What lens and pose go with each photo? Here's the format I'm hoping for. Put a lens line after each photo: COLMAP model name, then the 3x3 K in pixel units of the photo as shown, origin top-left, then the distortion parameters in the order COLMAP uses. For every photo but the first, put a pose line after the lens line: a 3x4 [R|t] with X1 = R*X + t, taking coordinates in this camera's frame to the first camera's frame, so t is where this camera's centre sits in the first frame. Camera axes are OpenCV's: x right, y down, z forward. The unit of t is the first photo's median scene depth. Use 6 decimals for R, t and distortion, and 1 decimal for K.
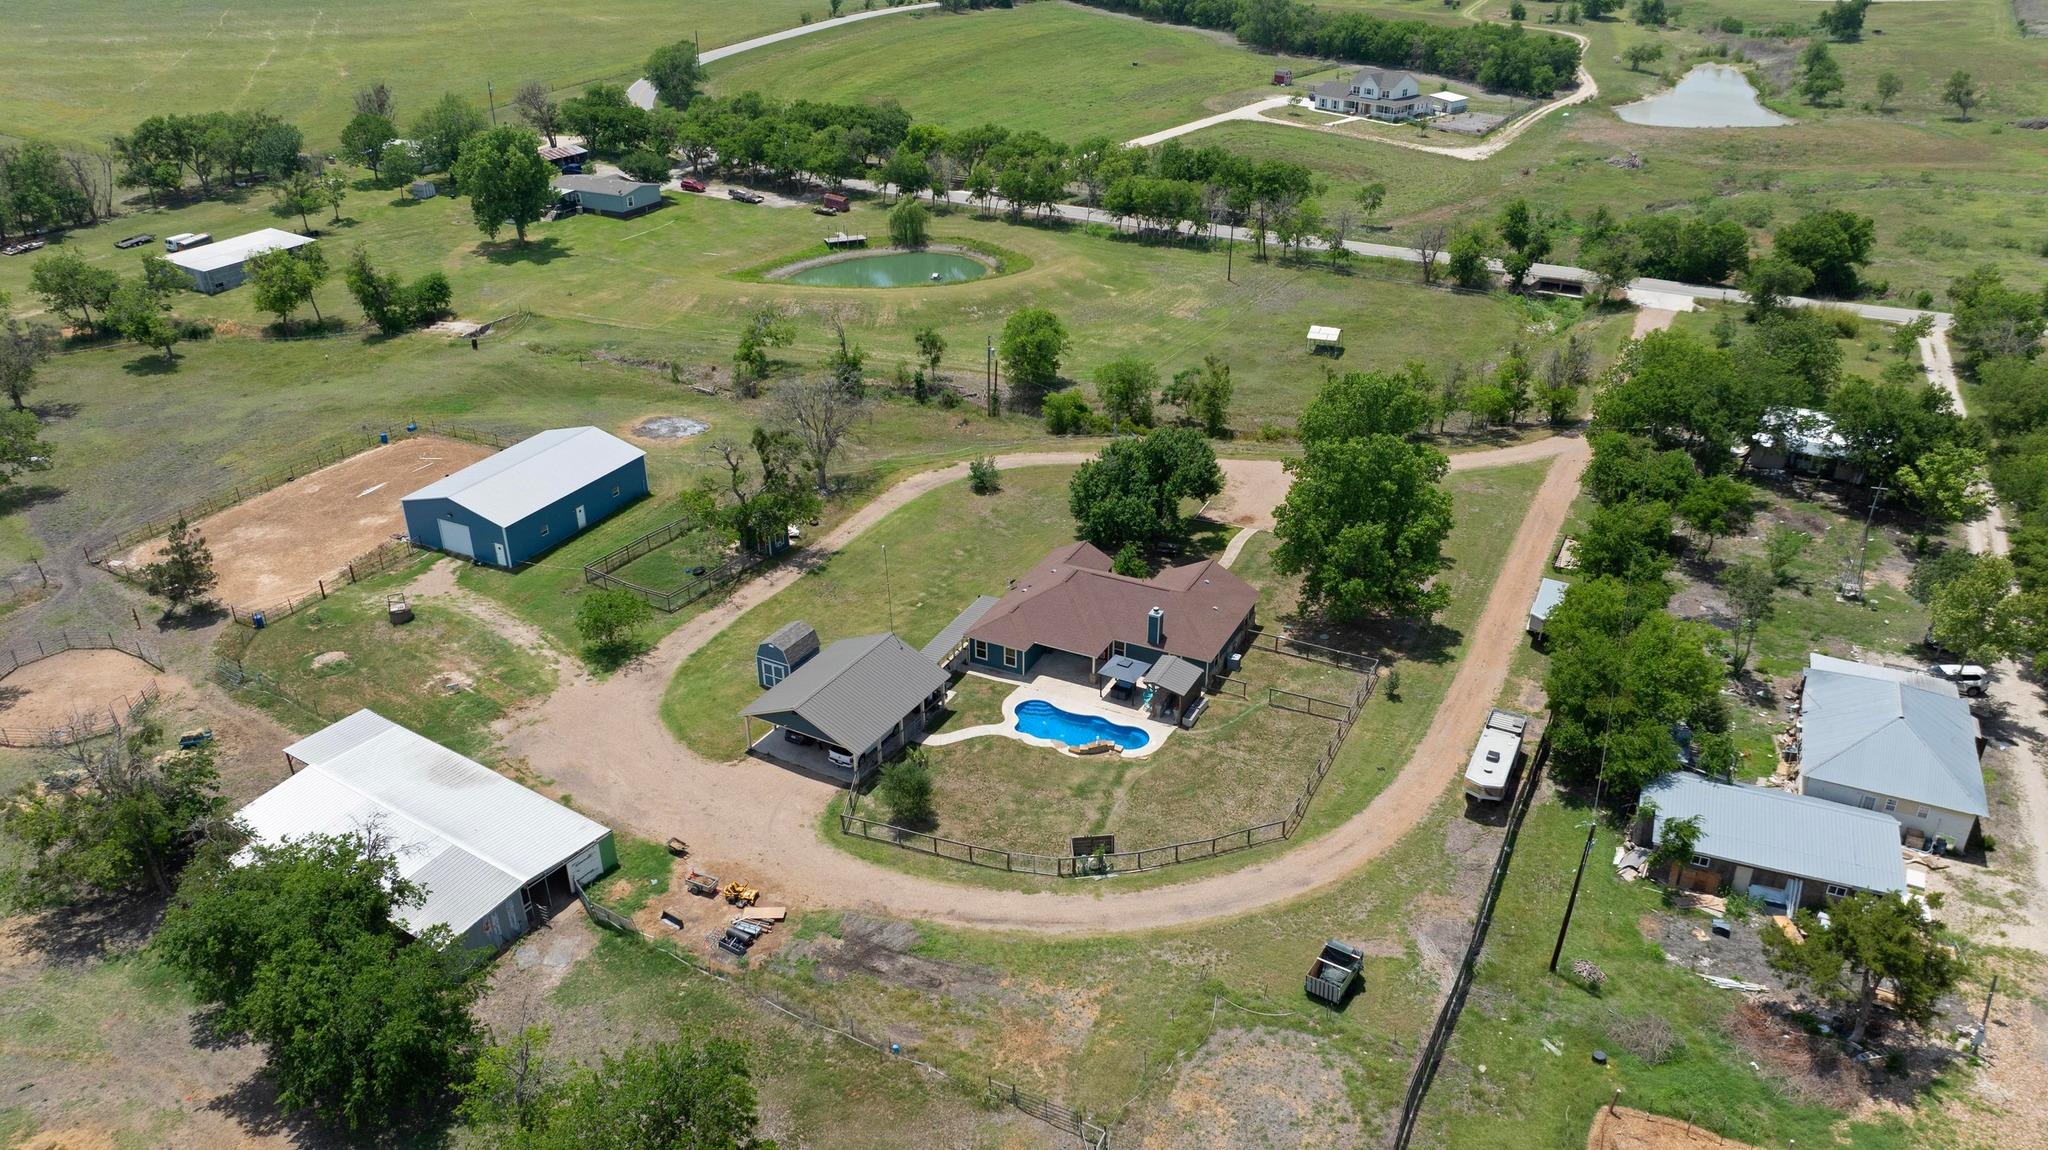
lens RADIAL K [[1448.0, 0, 1027.3], [0, 1448.0, 573.7], [0, 0, 1]] dist [-0.046959, 0.044289]
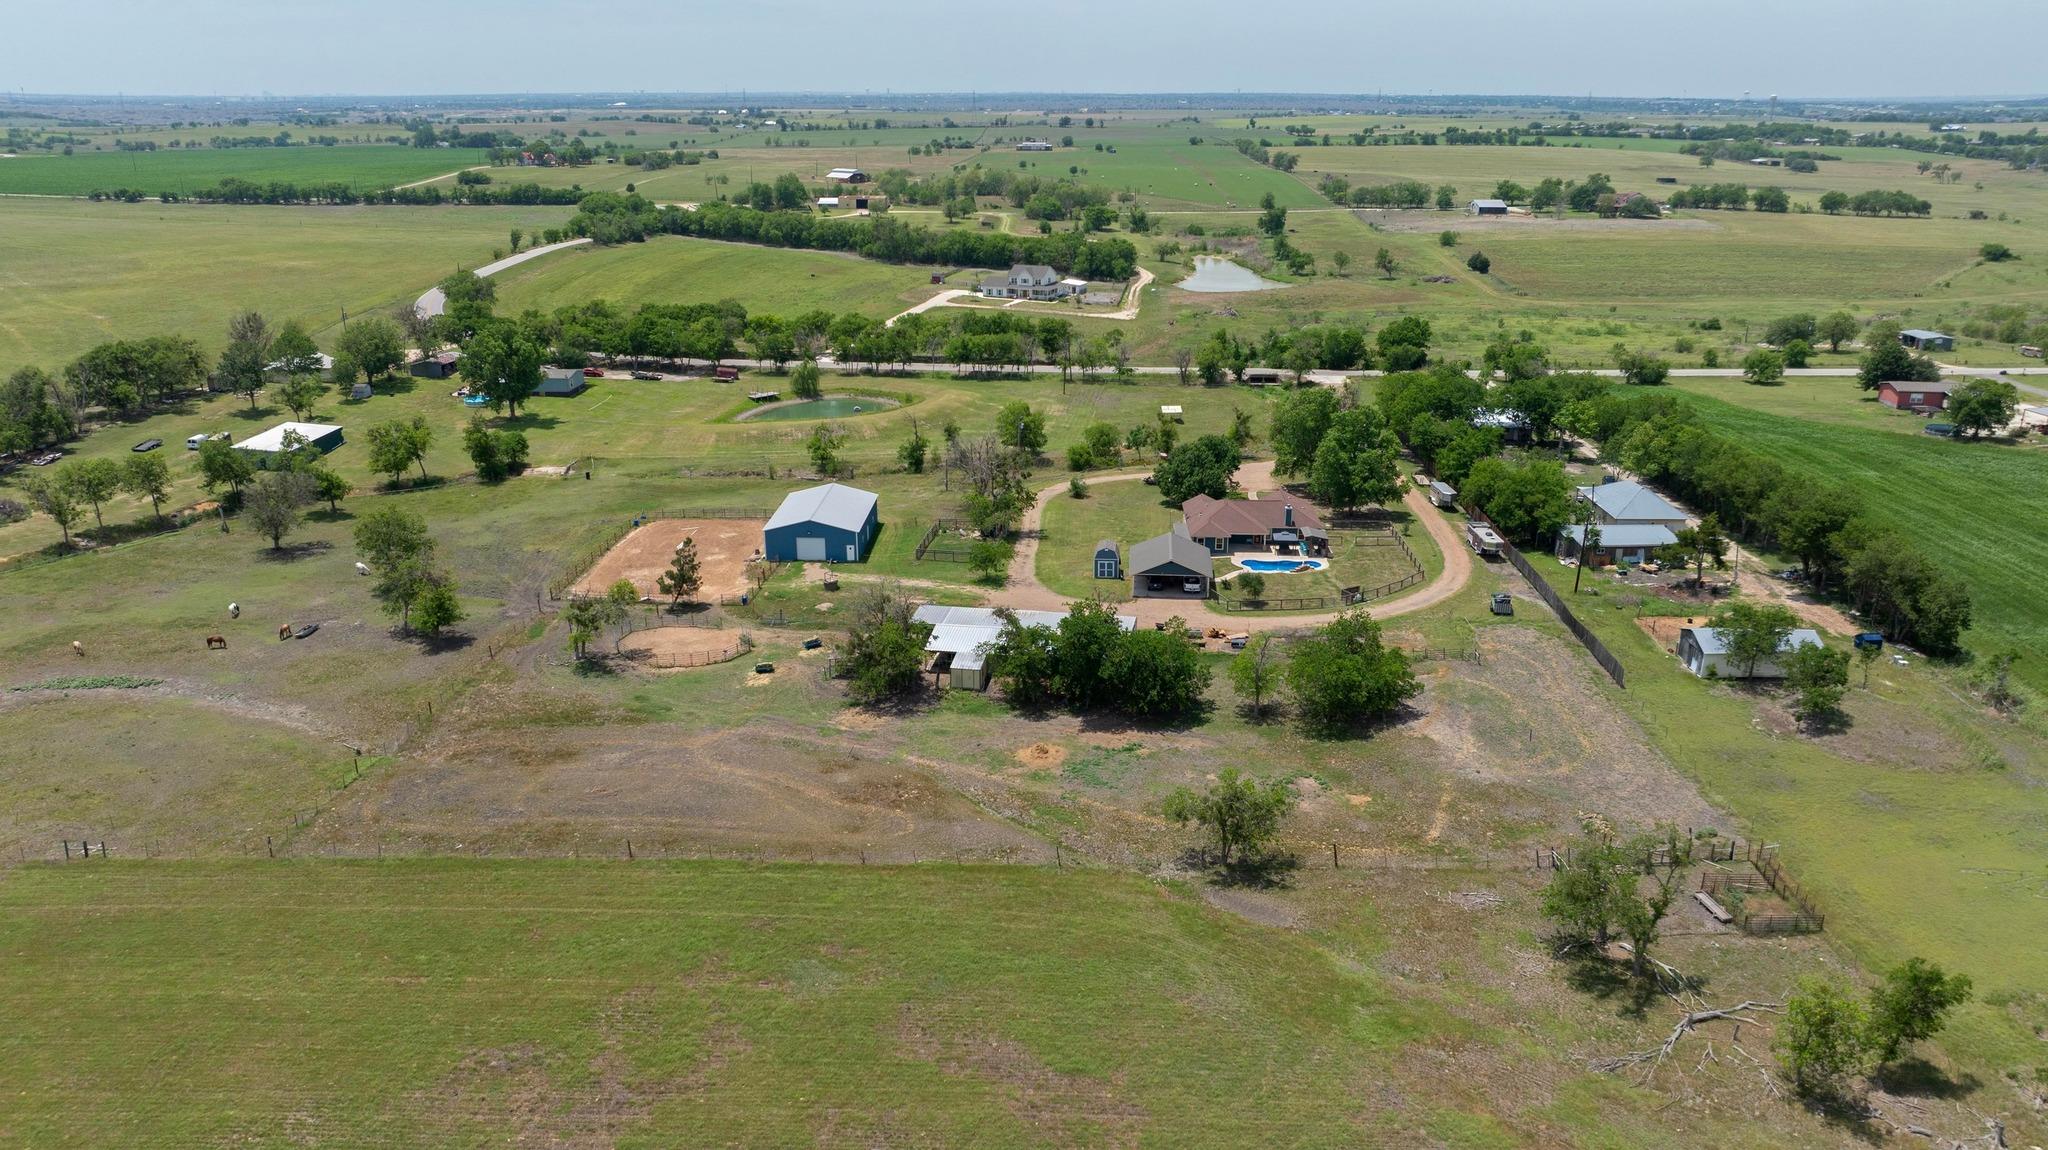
lens RADIAL K [[1448.0, 0, 1027.3], [0, 1448.0, 573.7], [0, 0, 1]] dist [-0.046959, 0.044289]
pose [[0.912255, -0.128556, 0.388926, -0.951103], [0.187669, 0.975134, -0.117869, 0.267114], [-0.364103, 0.180516, 0.913697, -0.537509]]
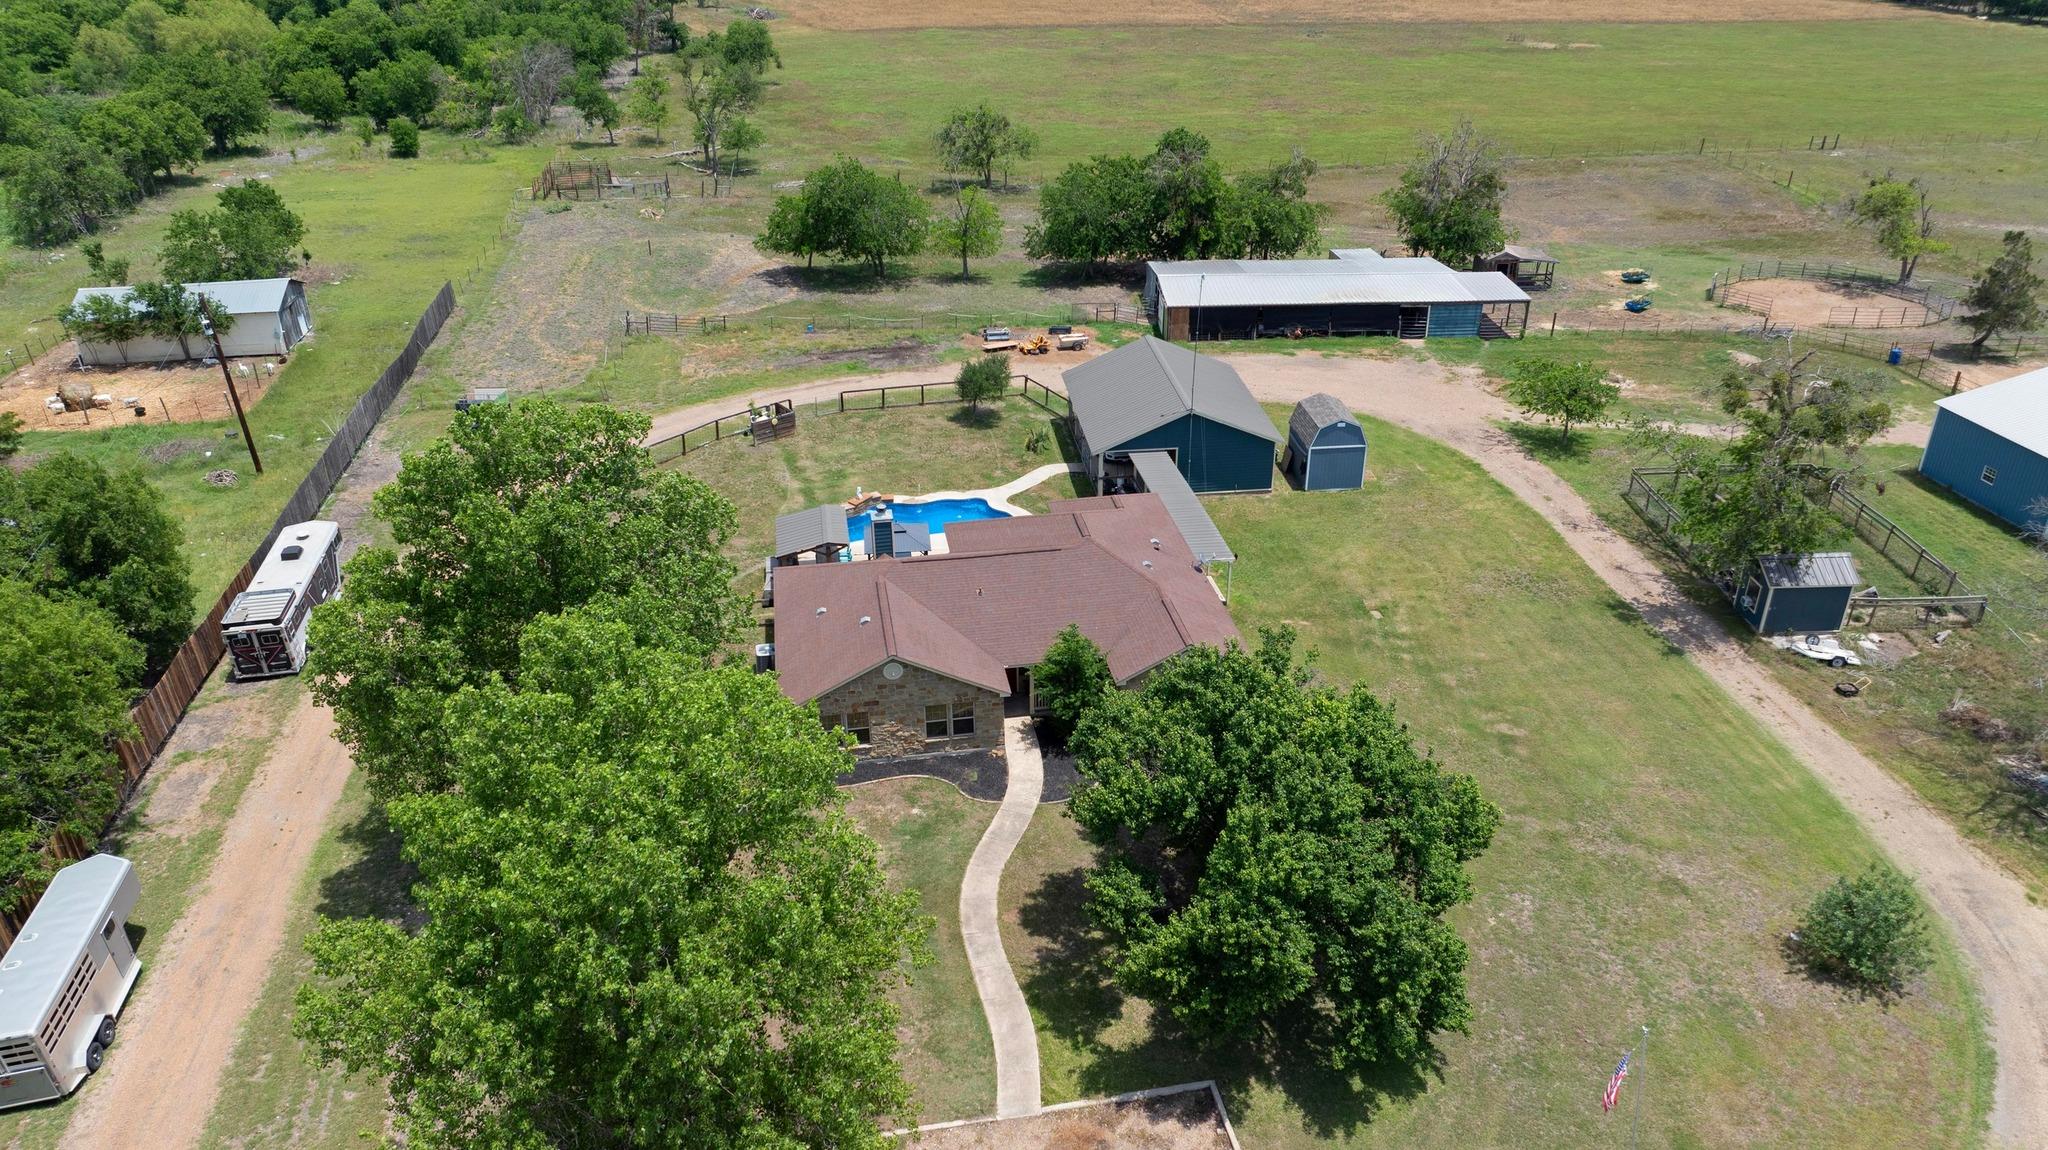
lens RADIAL K [[1448.0, 0, 1027.3], [0, 1448.0, 573.7], [0, 0, 1]] dist [-0.046959, 0.044289]
pose [[-0.815275, 0.271921, -0.511259, 0.351234], [-0.255864, 0.622876, 0.739297, -0.408949], [0.519481, 0.733543, -0.438240, 1.334808]]
